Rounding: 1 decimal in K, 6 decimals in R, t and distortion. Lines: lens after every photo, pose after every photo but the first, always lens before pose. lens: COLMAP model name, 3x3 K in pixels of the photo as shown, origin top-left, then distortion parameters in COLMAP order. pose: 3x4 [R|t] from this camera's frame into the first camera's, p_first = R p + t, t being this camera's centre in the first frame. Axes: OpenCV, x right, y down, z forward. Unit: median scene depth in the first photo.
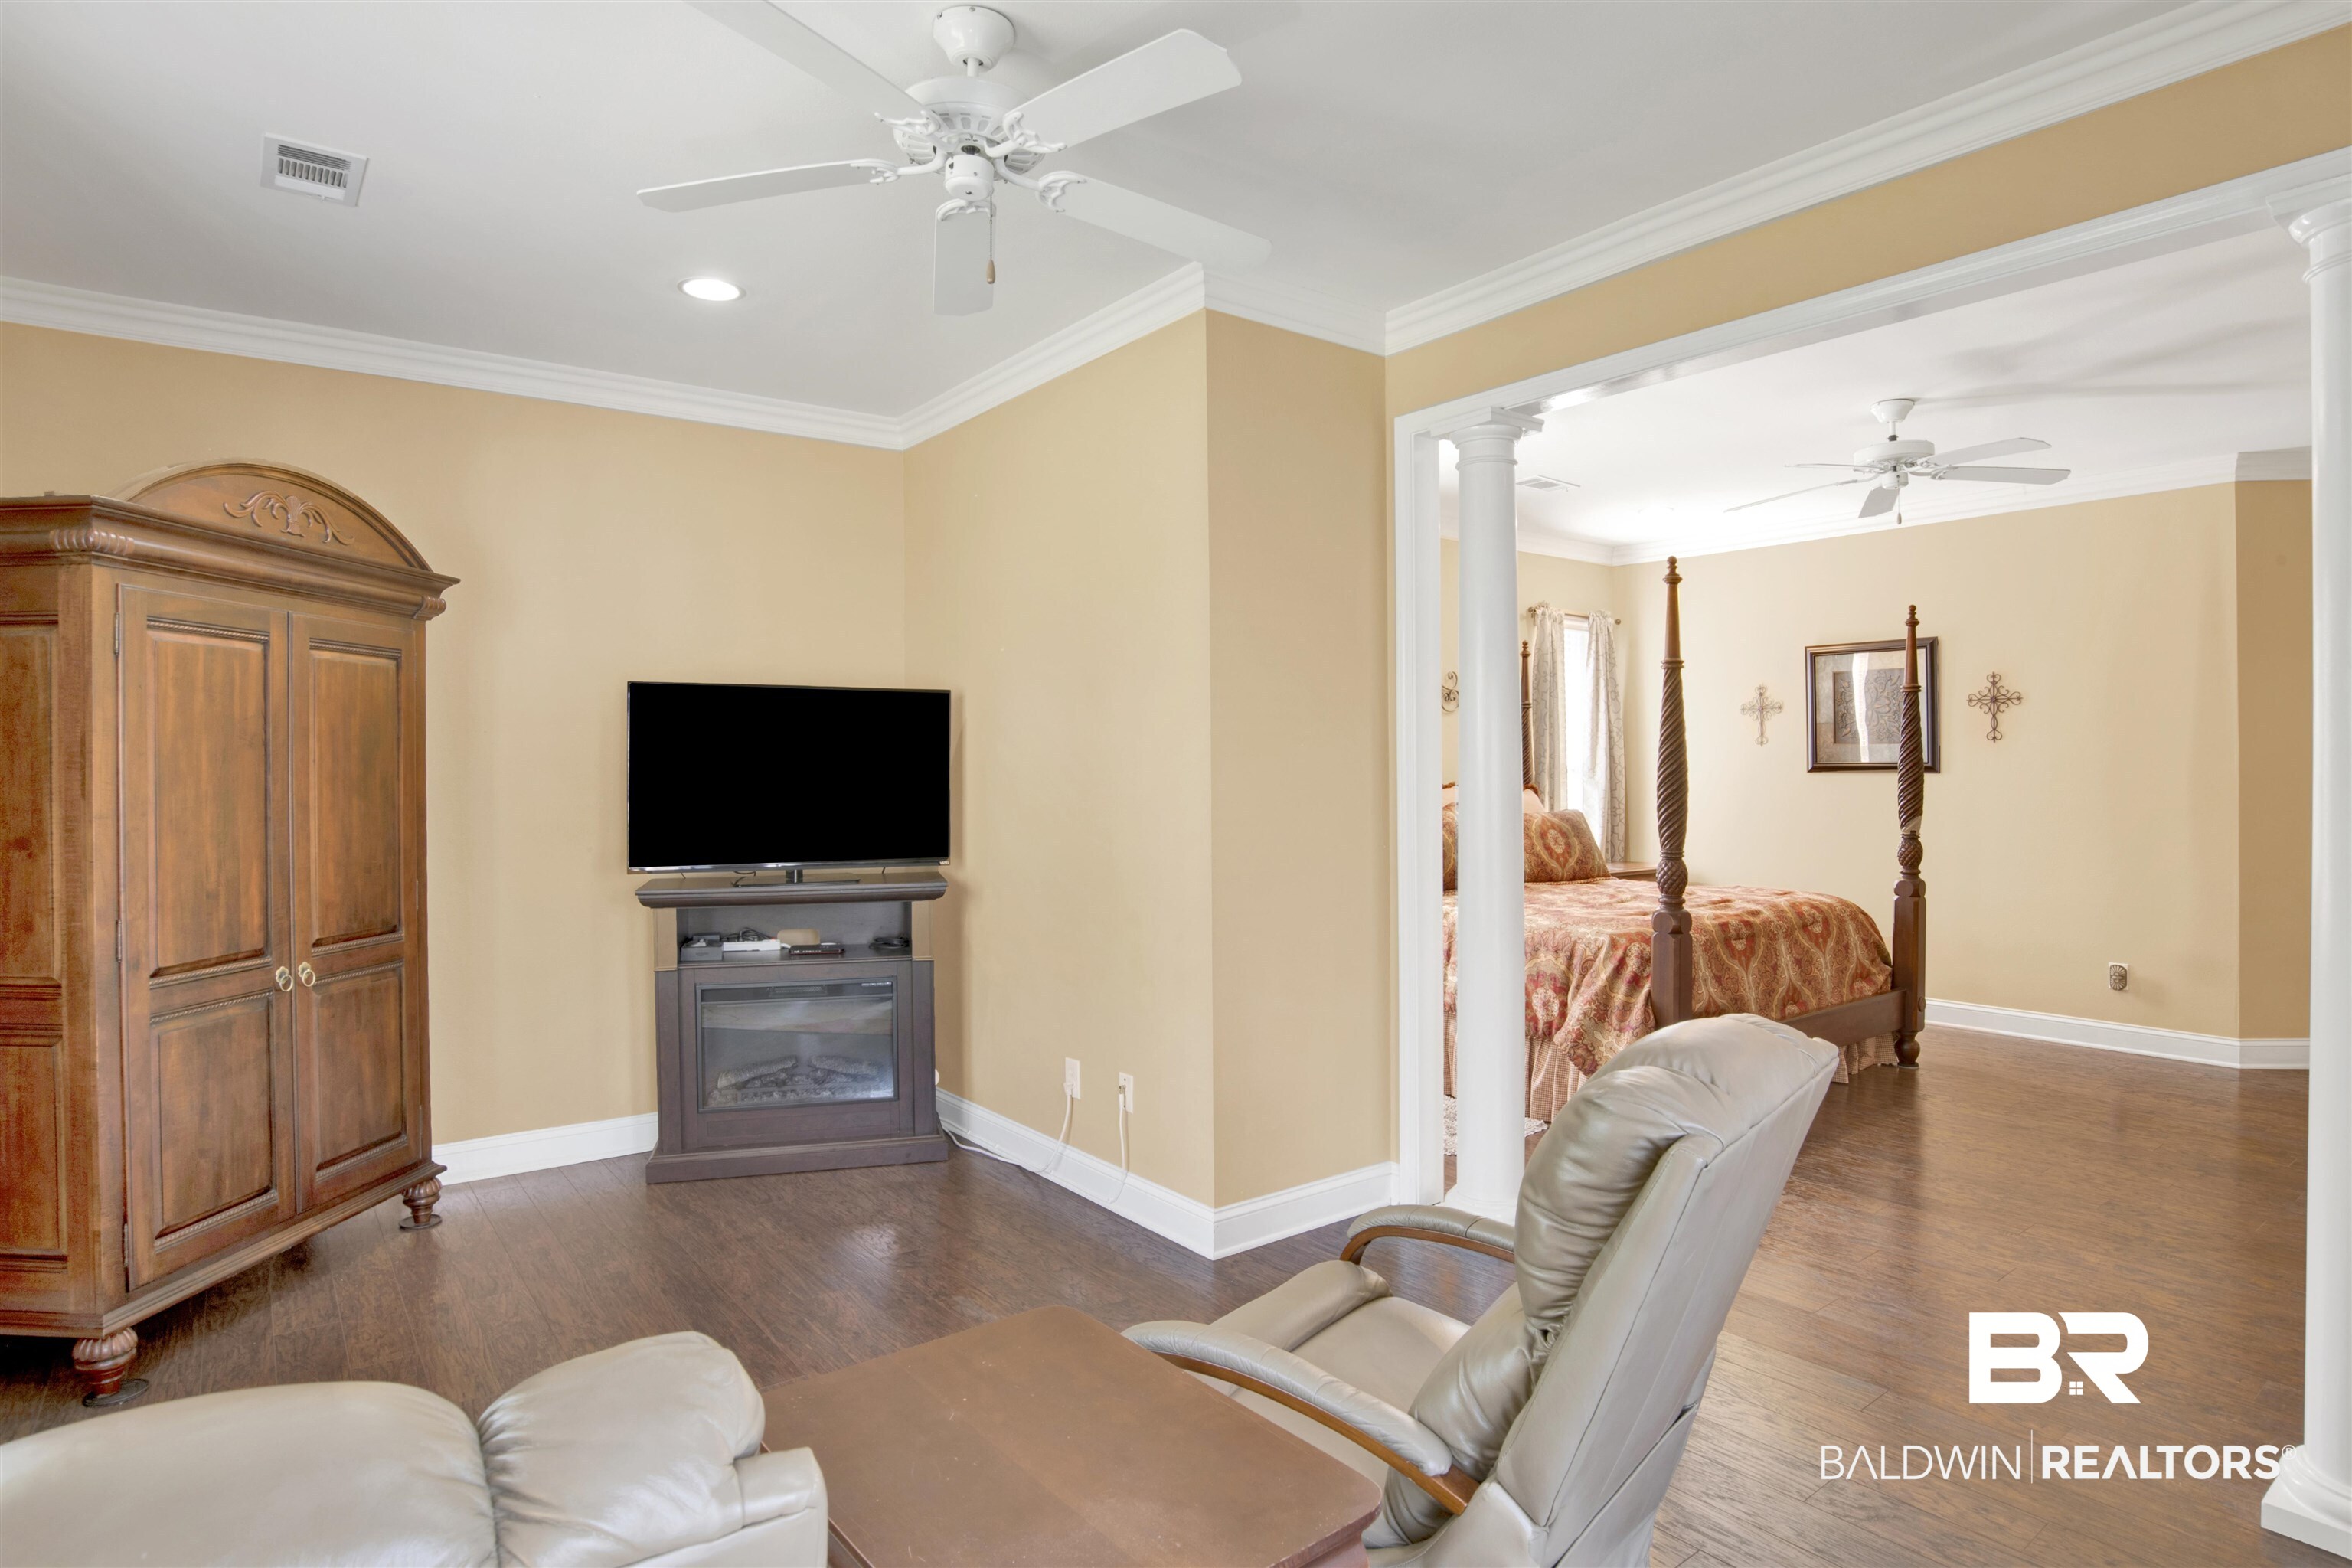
lens RADIAL K [[1235.3, 0, 1181.3], [0, 1235.3, 772.1], [0, 0, 1]] dist [-0.104719, 0.043857]
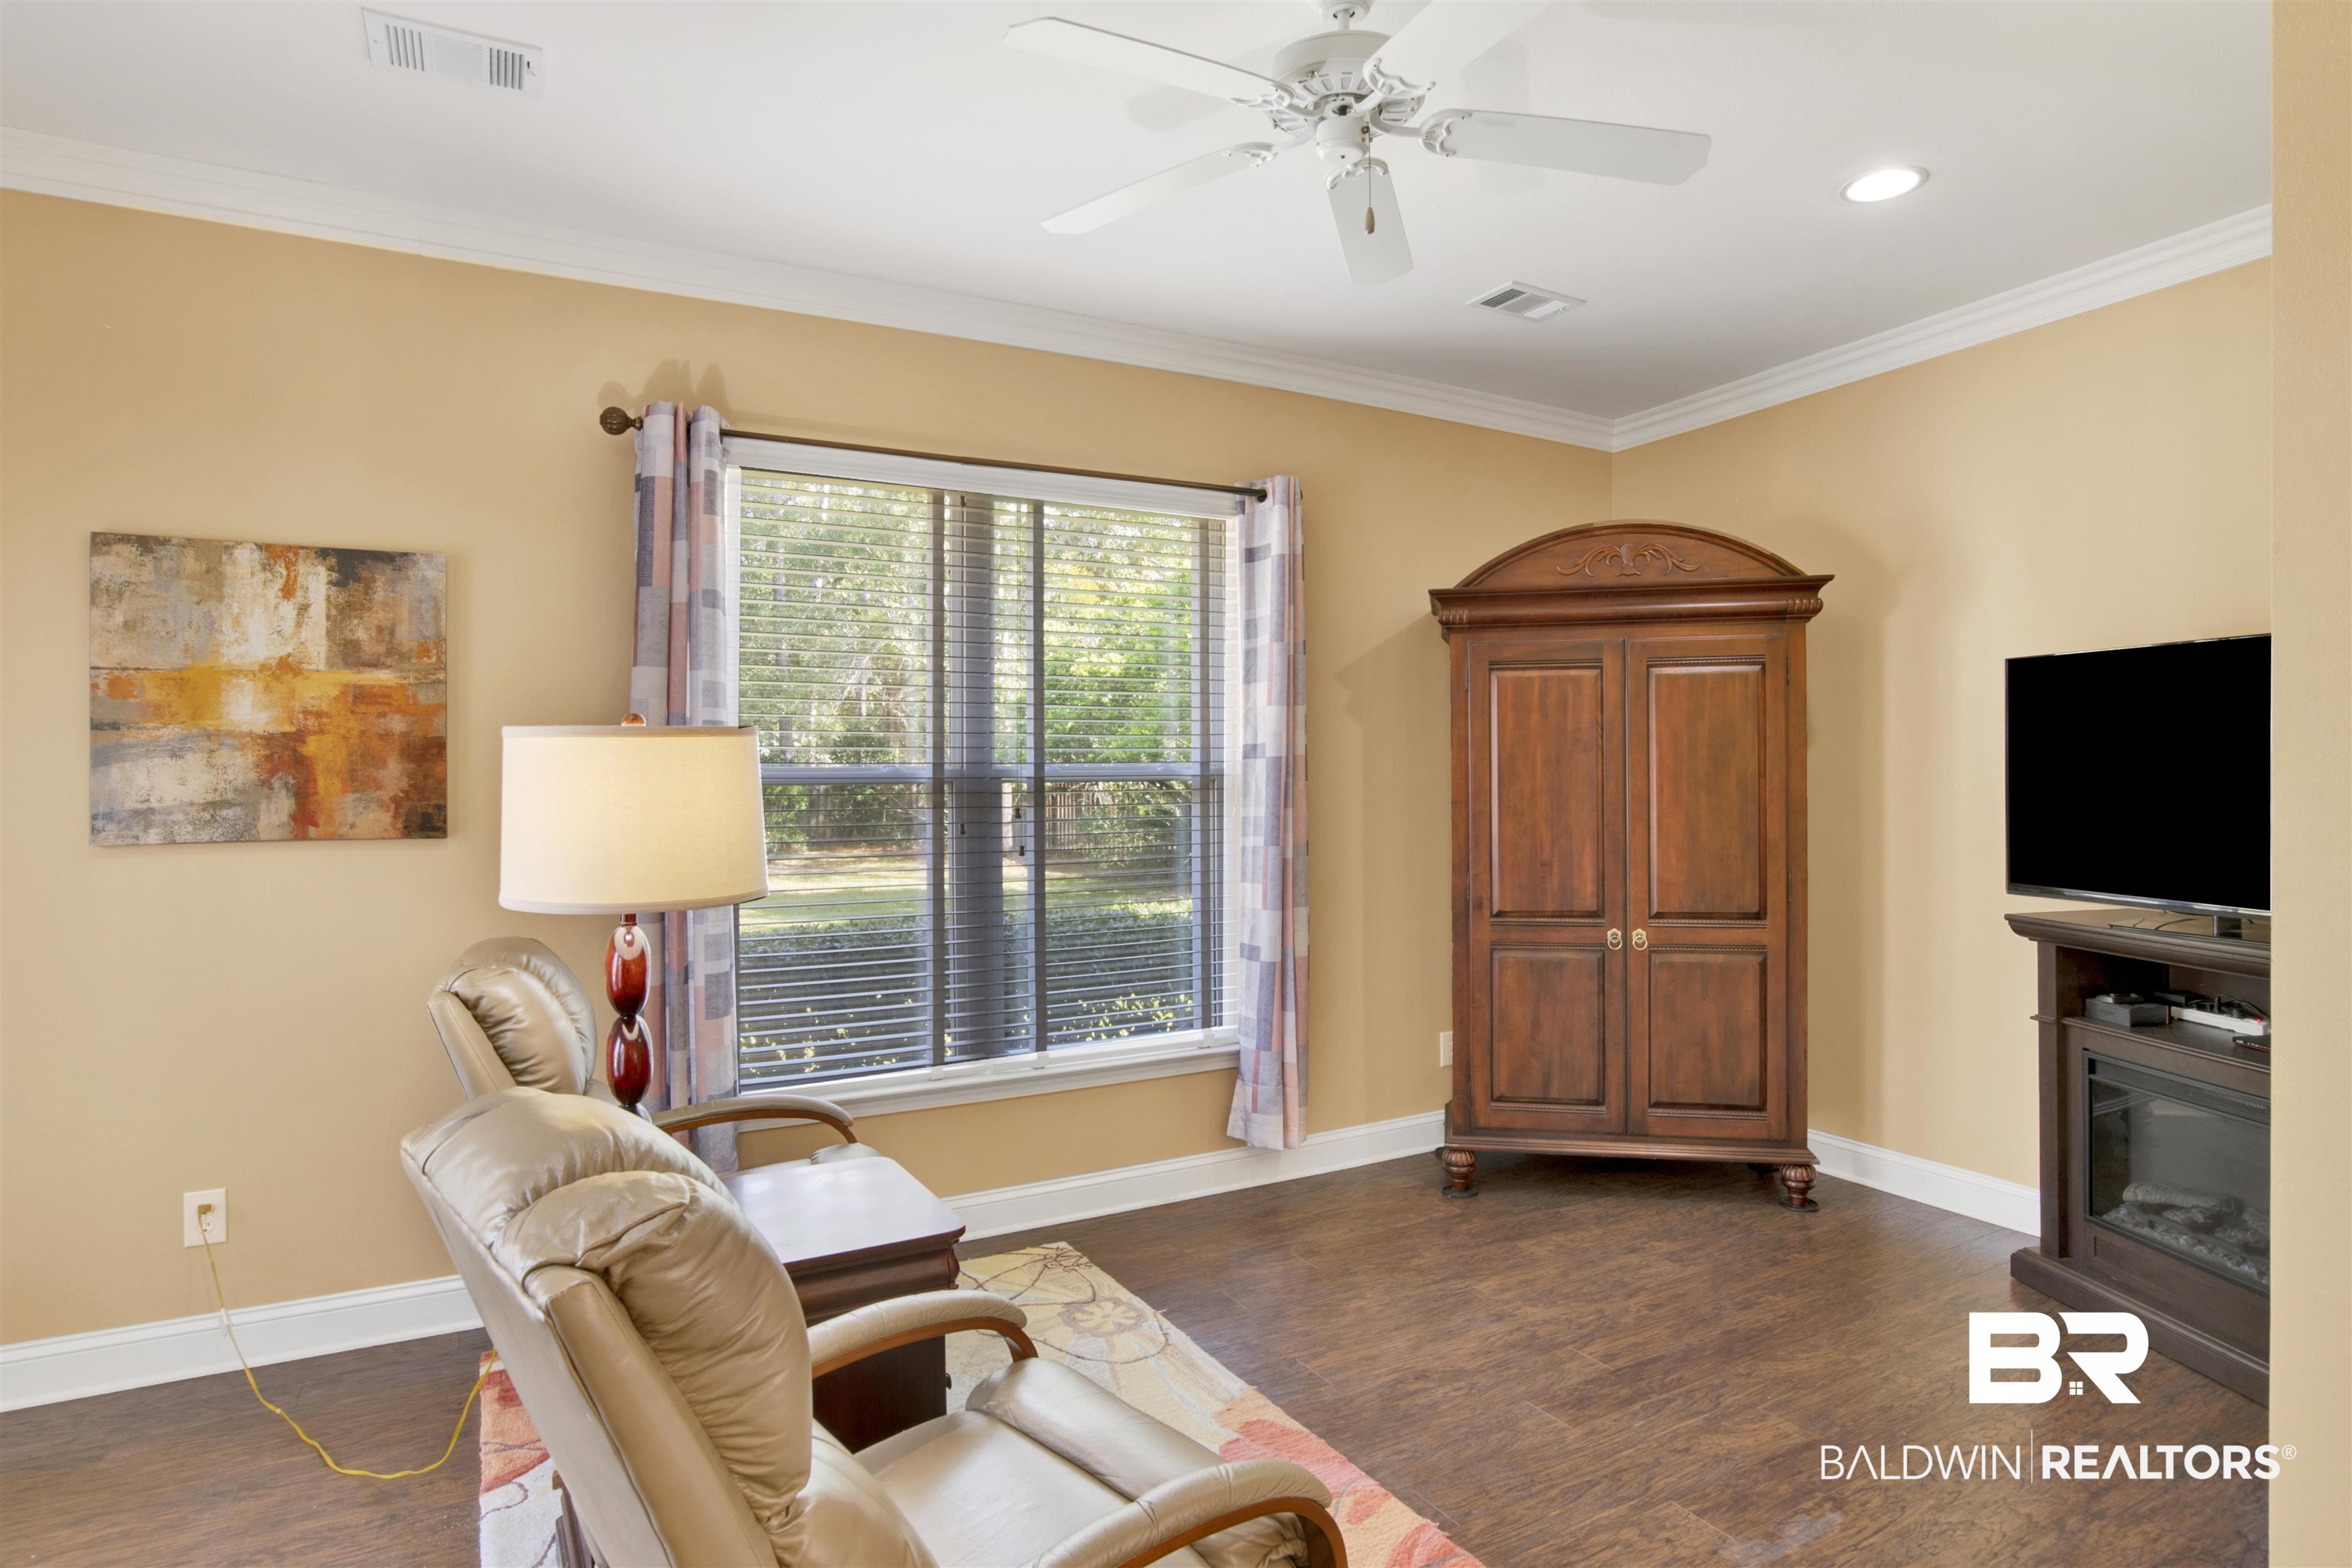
lens RADIAL K [[1235.3, 0, 1181.3], [0, 1235.3, 772.1], [0, 0, 1]] dist [-0.104719, 0.043857]
pose [[-0.159187, 0.002764, -0.987245, 0.576593], [0.005284, 0.999984, 0.001948, -0.003915], [0.987234, -0.004906, -0.159199, 0.767544]]
